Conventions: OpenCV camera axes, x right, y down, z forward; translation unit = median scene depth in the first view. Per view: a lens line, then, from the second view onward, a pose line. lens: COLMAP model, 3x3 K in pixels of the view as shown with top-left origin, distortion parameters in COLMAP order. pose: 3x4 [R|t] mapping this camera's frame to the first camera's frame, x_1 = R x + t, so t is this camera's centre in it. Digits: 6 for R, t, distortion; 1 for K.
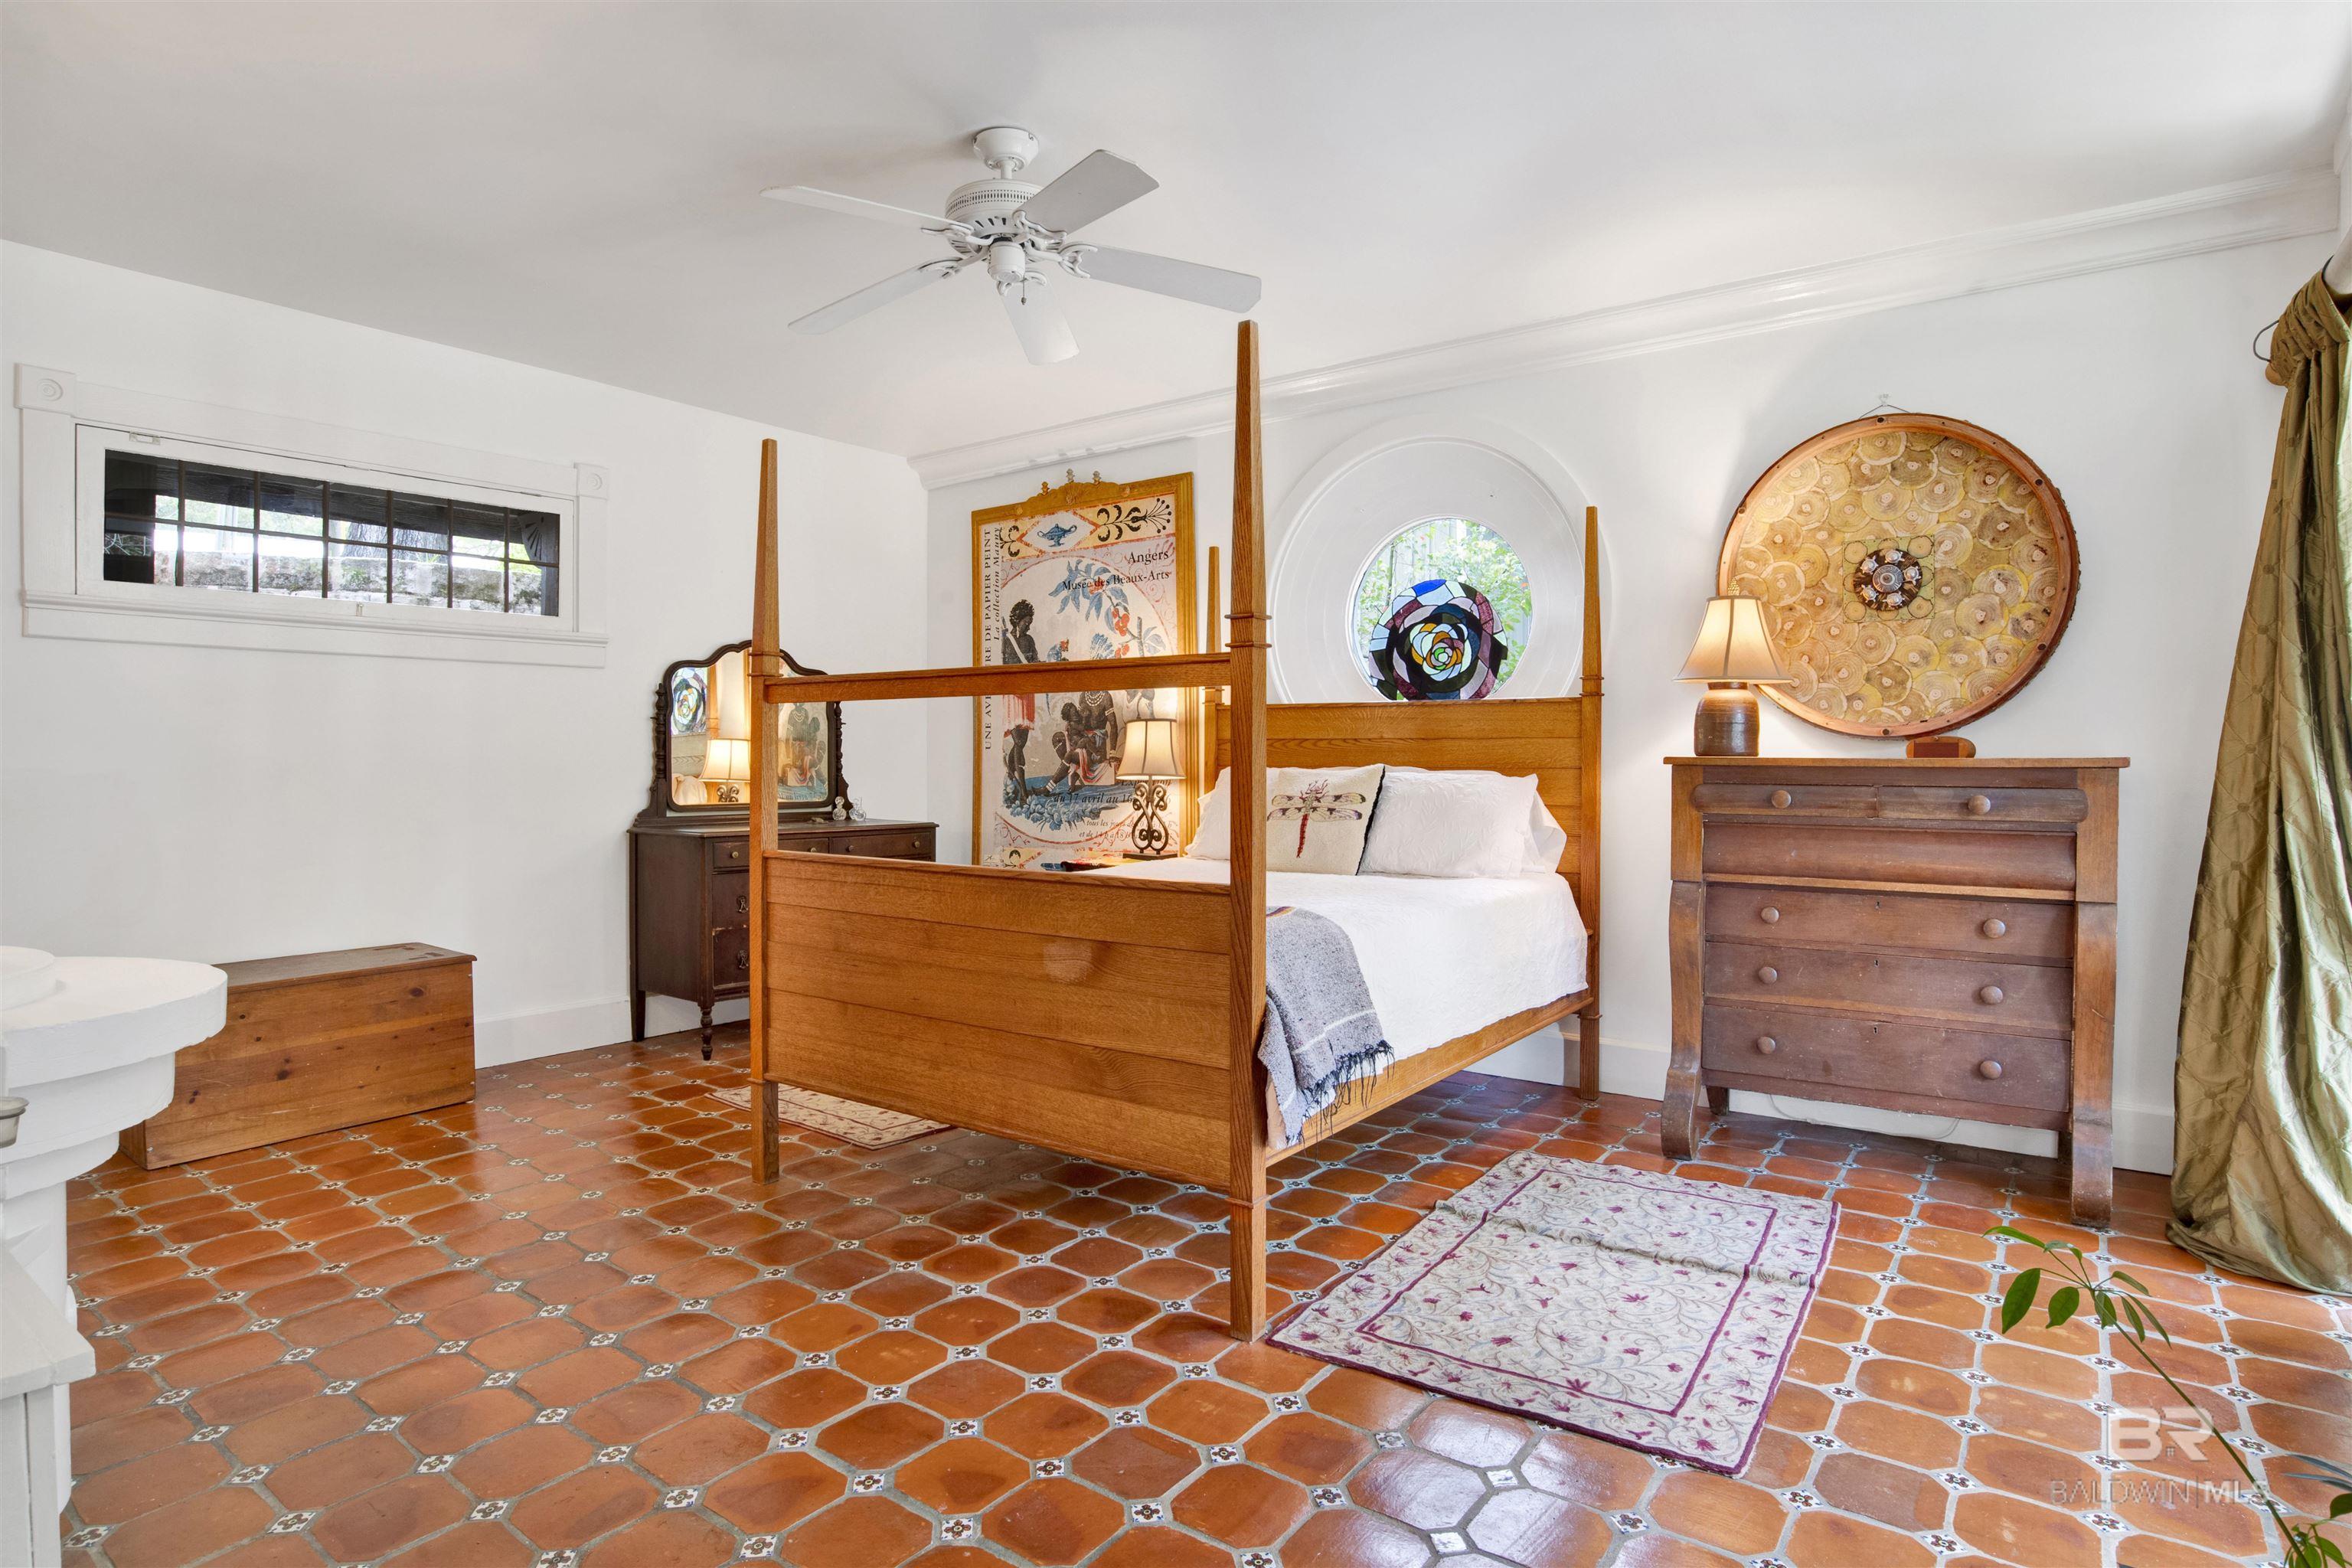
lens RADIAL K [[1250.6, 0, 1176.0], [0, 1250.6, 784.0], [0, 0, 1]] dist [-0.000660, -0.000144]
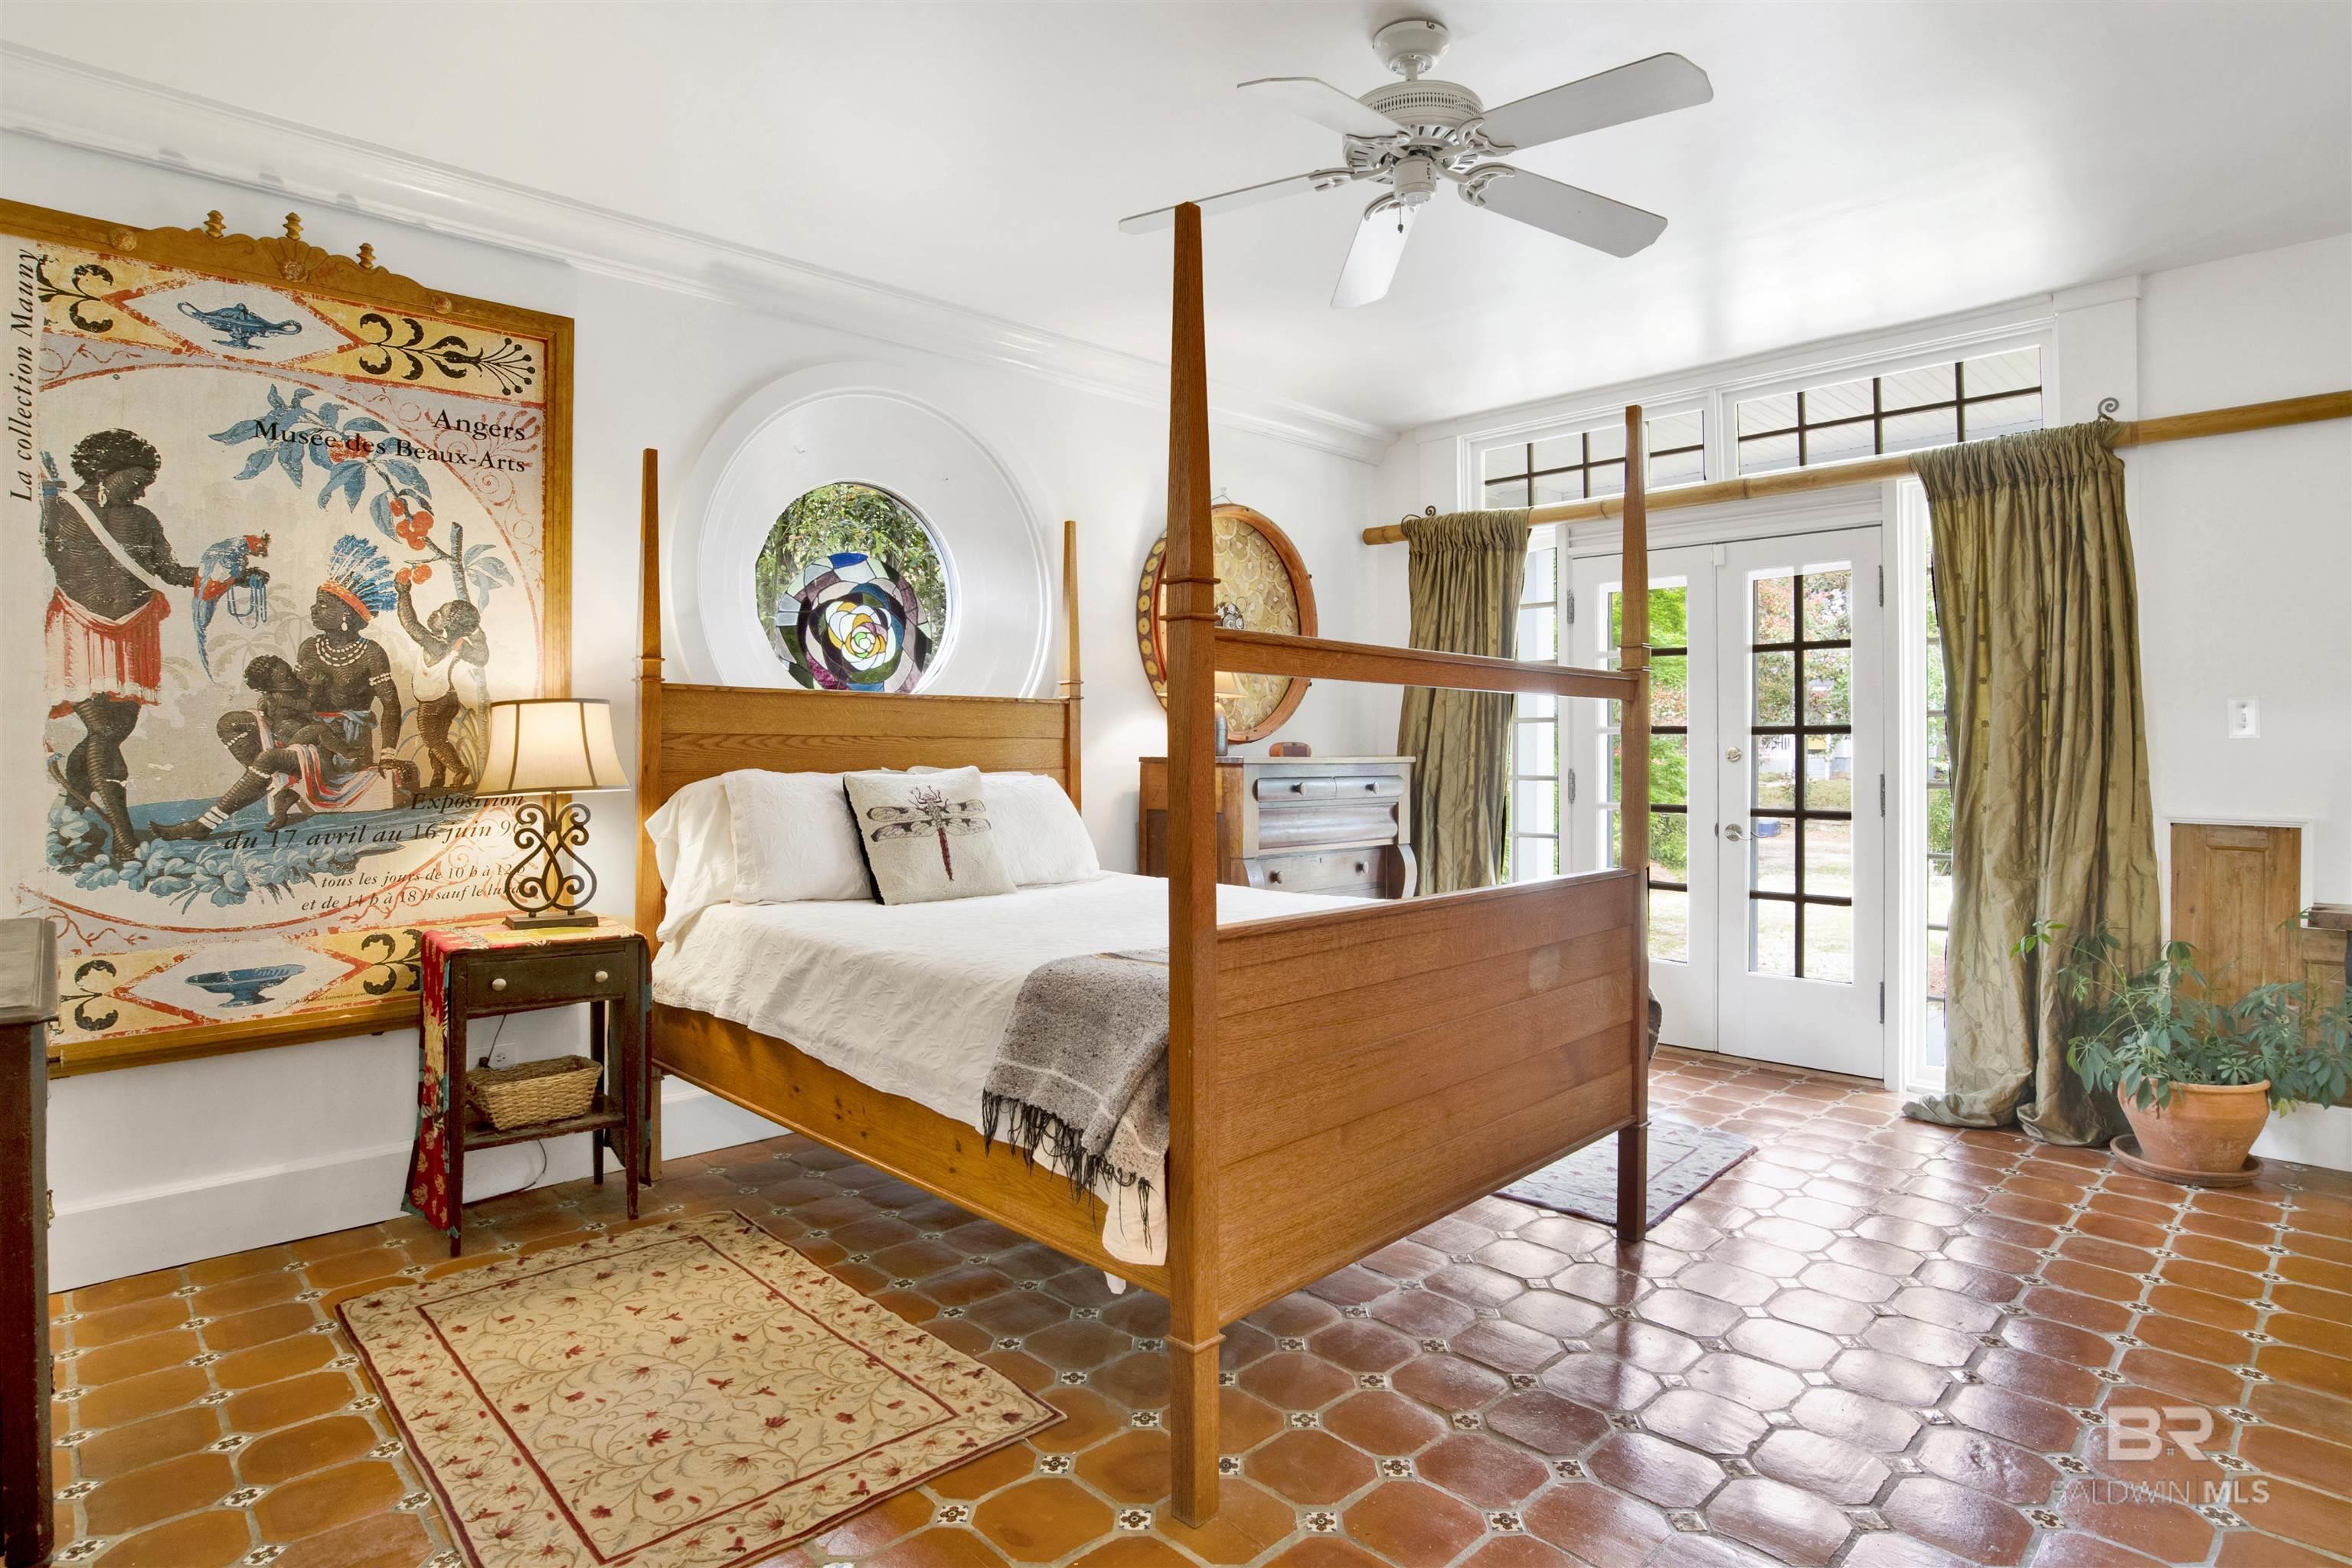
lens RADIAL K [[1277.6, 0, 1180.4], [0, 1277.6, 757.2], [0, 0, 1]] dist [-0.000541, 0.001211]
pose [[0.188691, -0.004734, 0.982025, -0.554228], [0.021927, 0.999759, 0.000607, -0.015489], [-0.981792, 0.021418, 0.188749, 0.546875]]
